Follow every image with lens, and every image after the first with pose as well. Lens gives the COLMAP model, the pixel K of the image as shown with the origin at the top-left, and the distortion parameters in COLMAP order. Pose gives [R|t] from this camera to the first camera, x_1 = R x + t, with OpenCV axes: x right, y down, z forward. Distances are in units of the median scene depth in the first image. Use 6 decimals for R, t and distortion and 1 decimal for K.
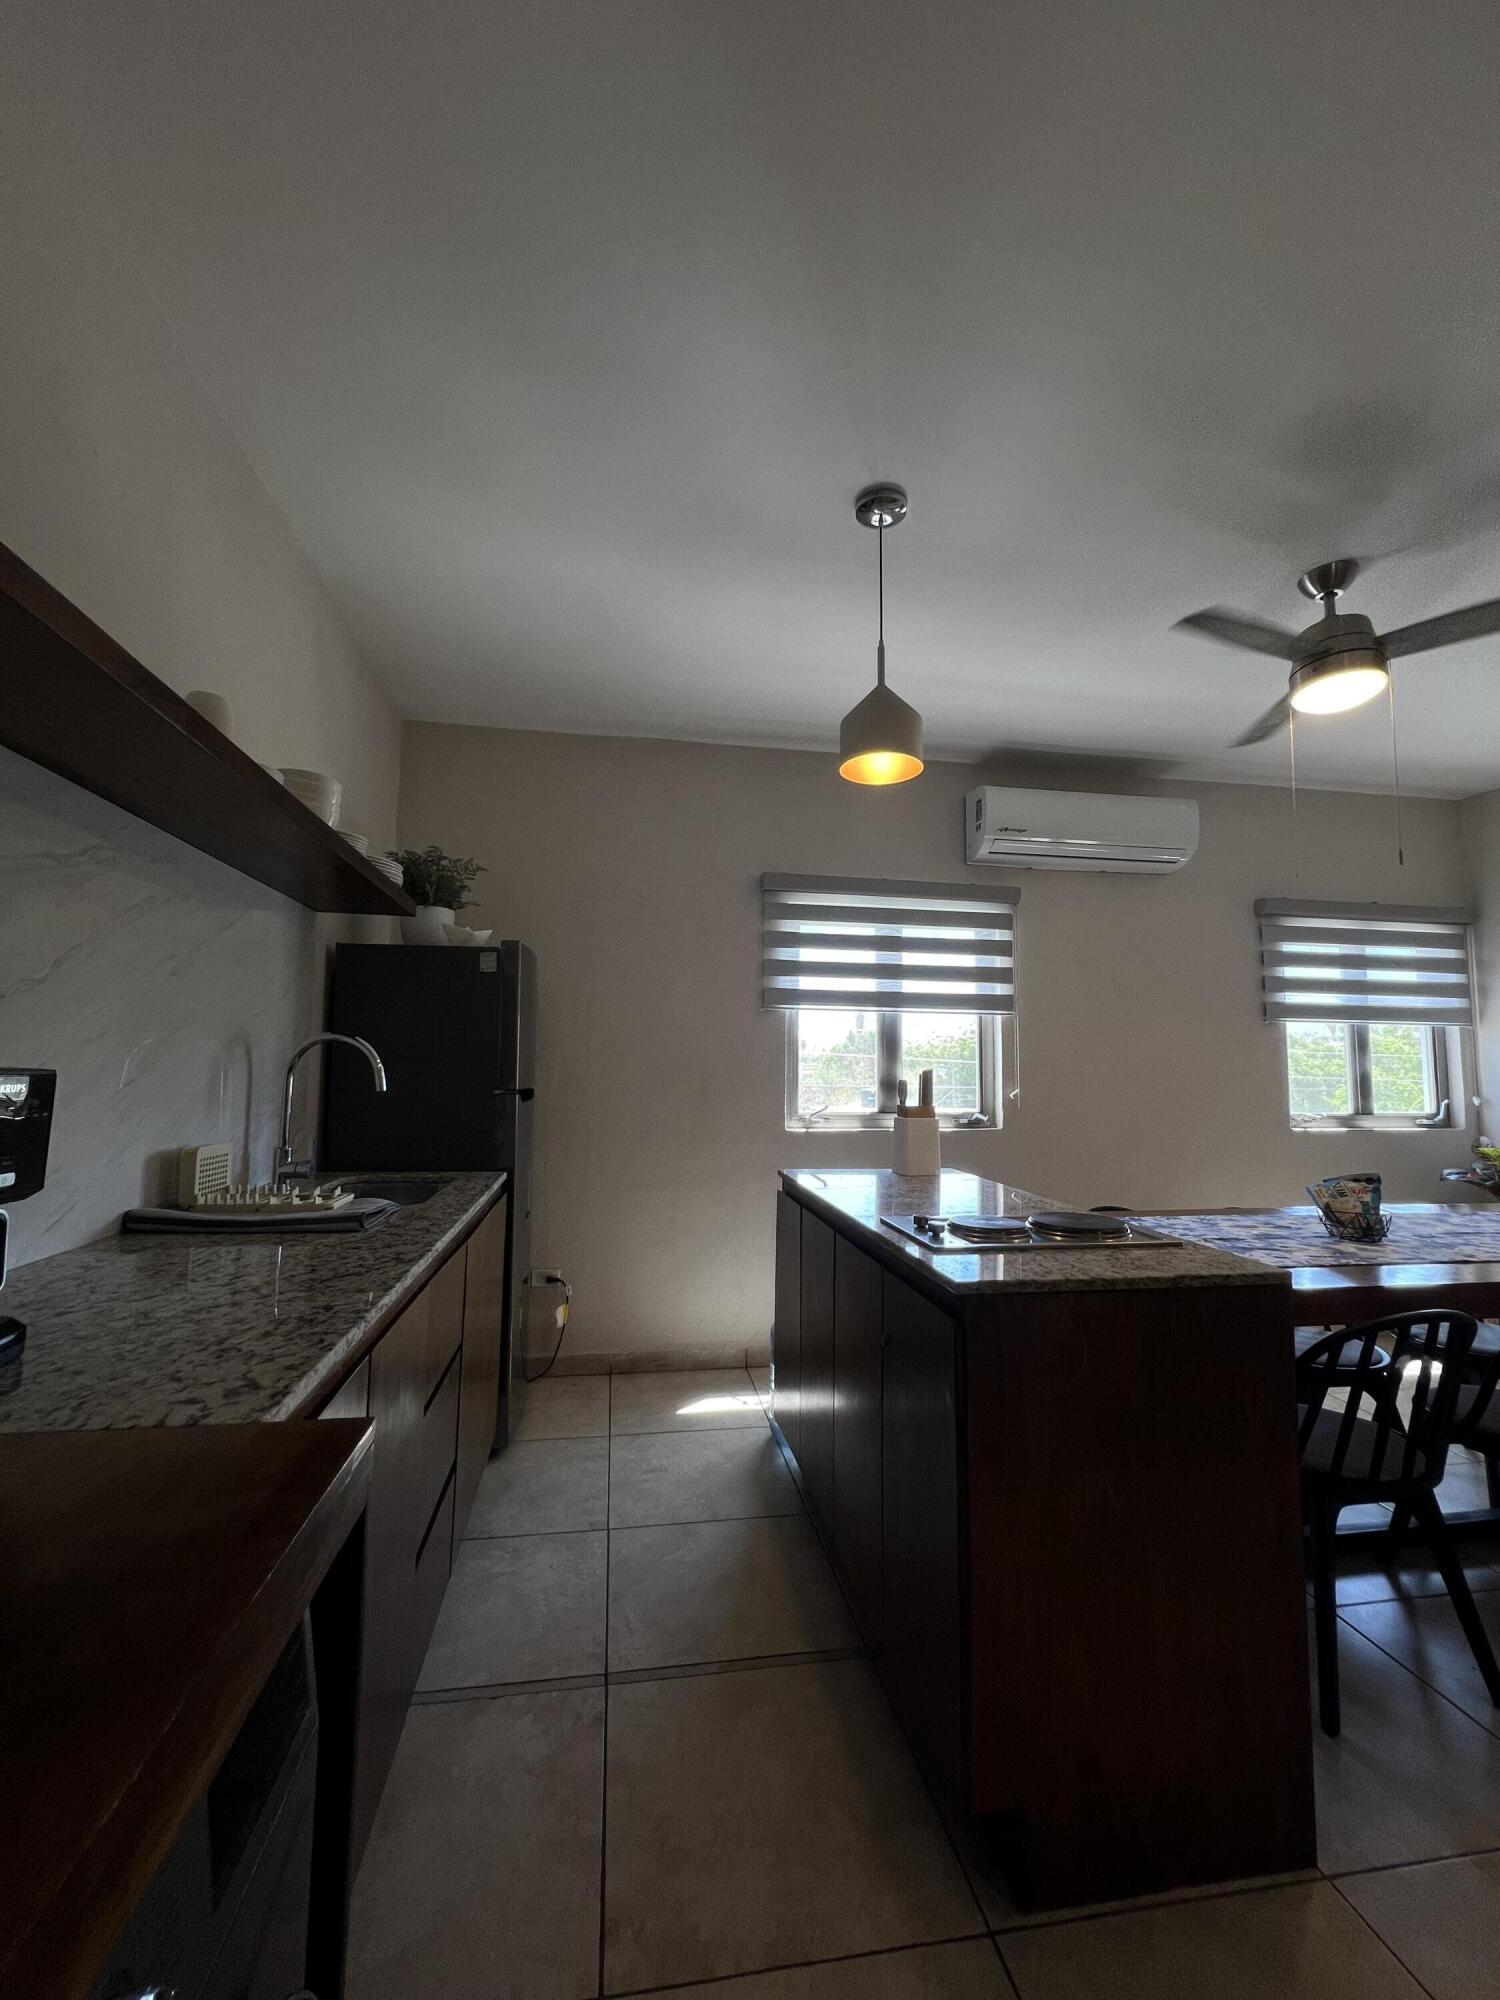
lens RADIAL K [[803.6, 0, 746.8], [0, 803.6, 1002.0], [0, 0, 1]] dist [-0.002115, 0.000095]
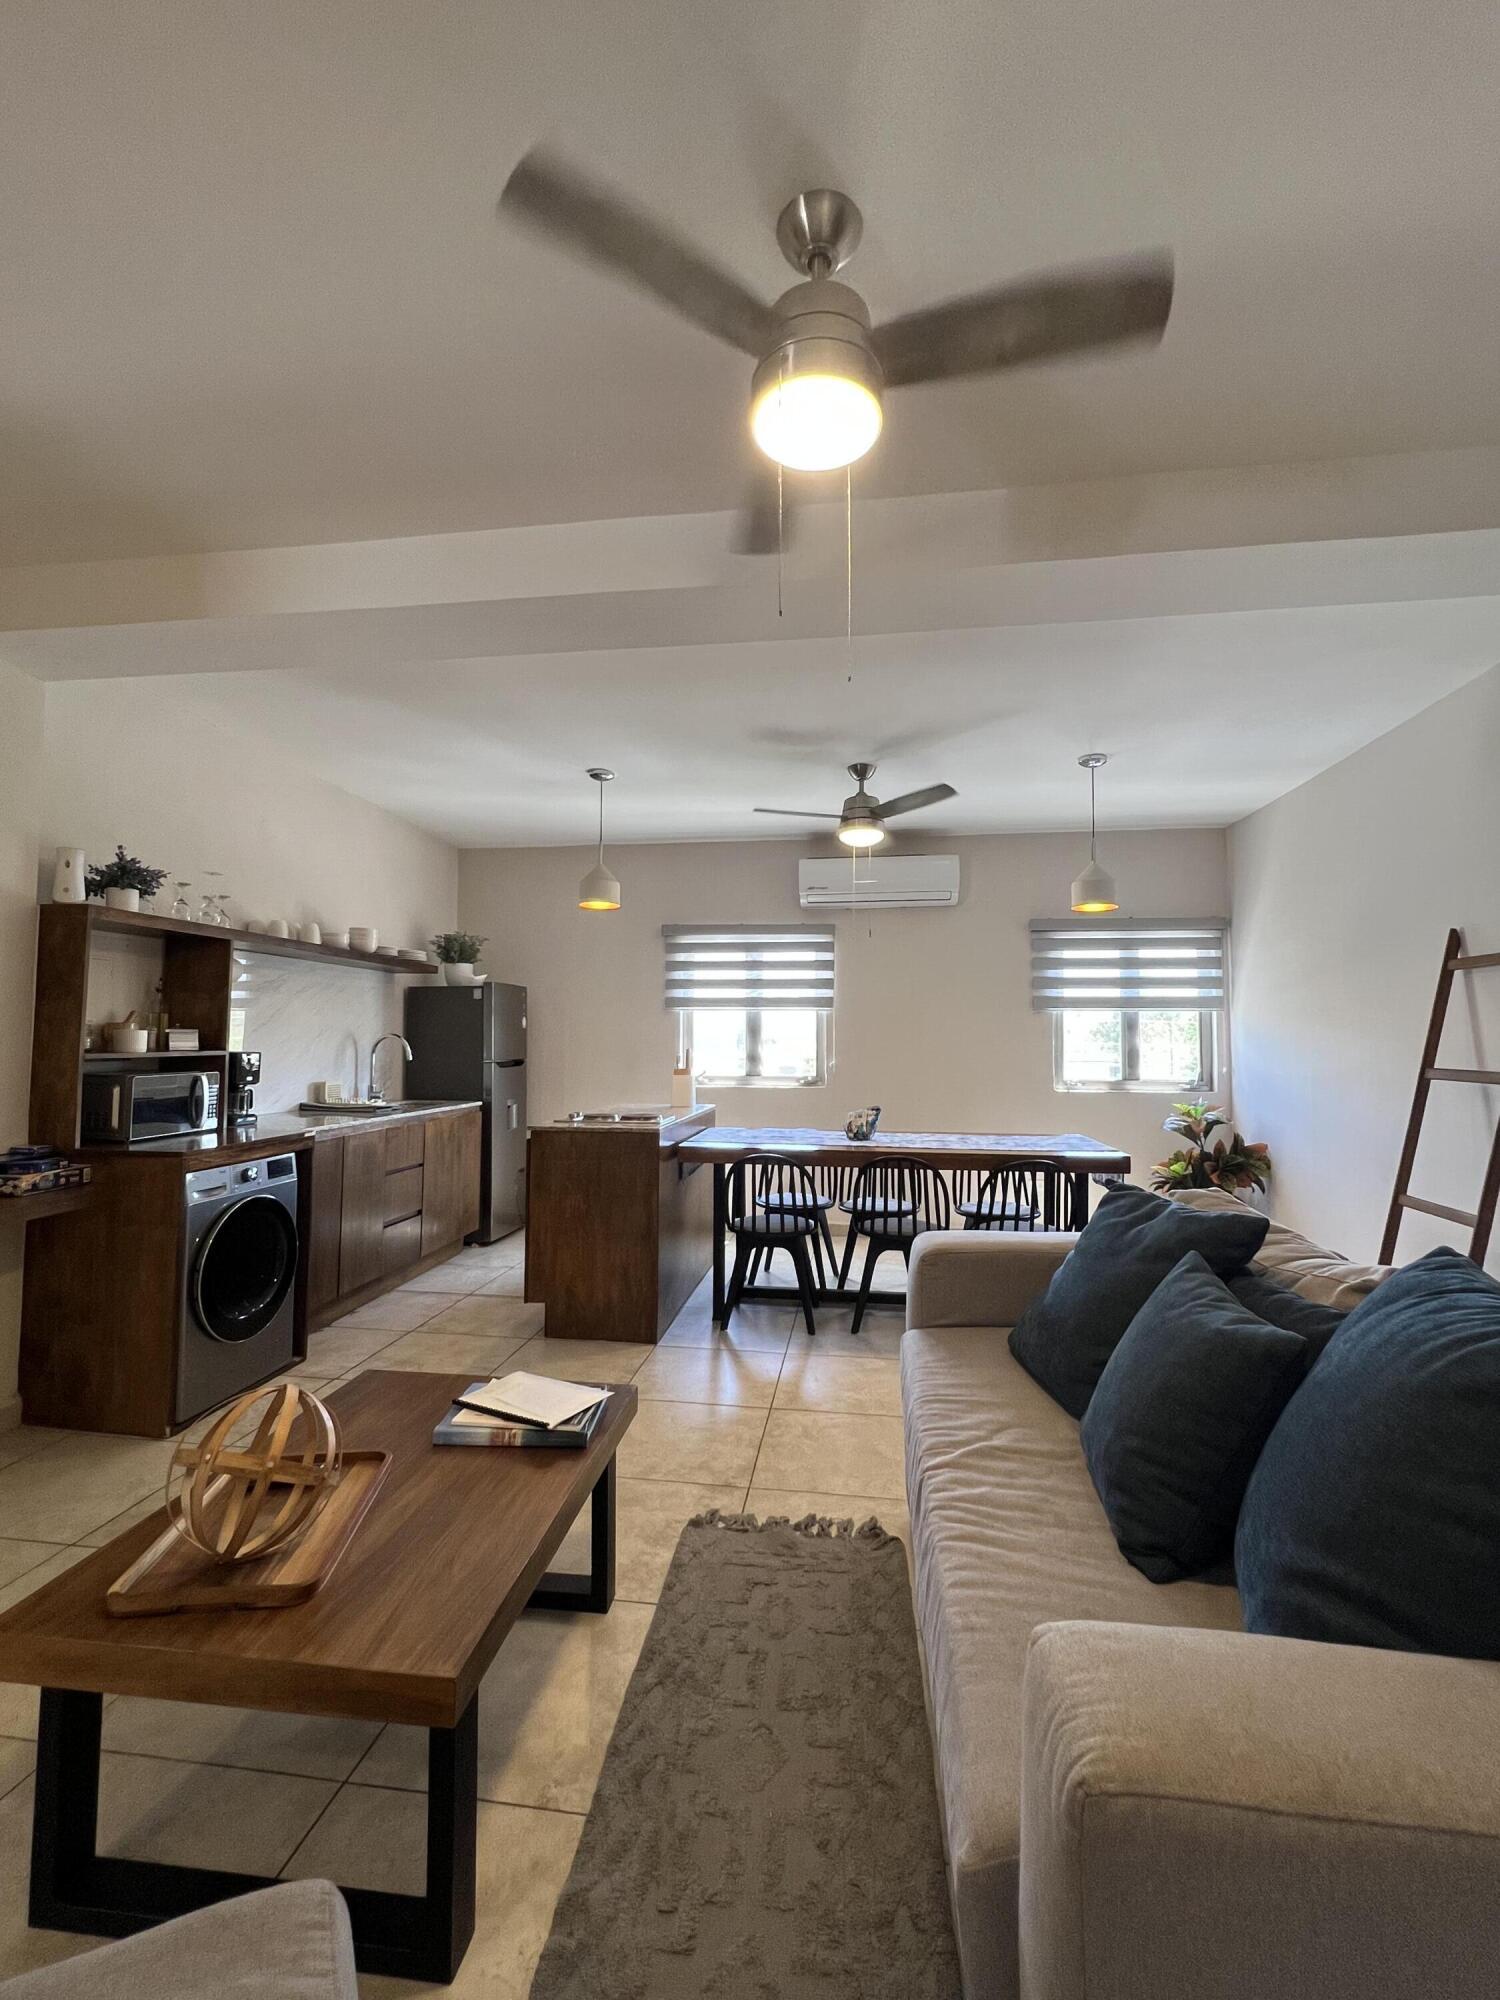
lens RADIAL K [[871.8, 0, 749.3], [0, 871.8, 1000.3], [0, 0, 1]] dist [-0.004370, 0.000274]
pose [[0.956278, -0.020923, -0.291709, 1.016572], [0.030507, 0.999133, 0.028345, -0.082911], [0.290863, -0.036005, 0.956087, -0.902365]]
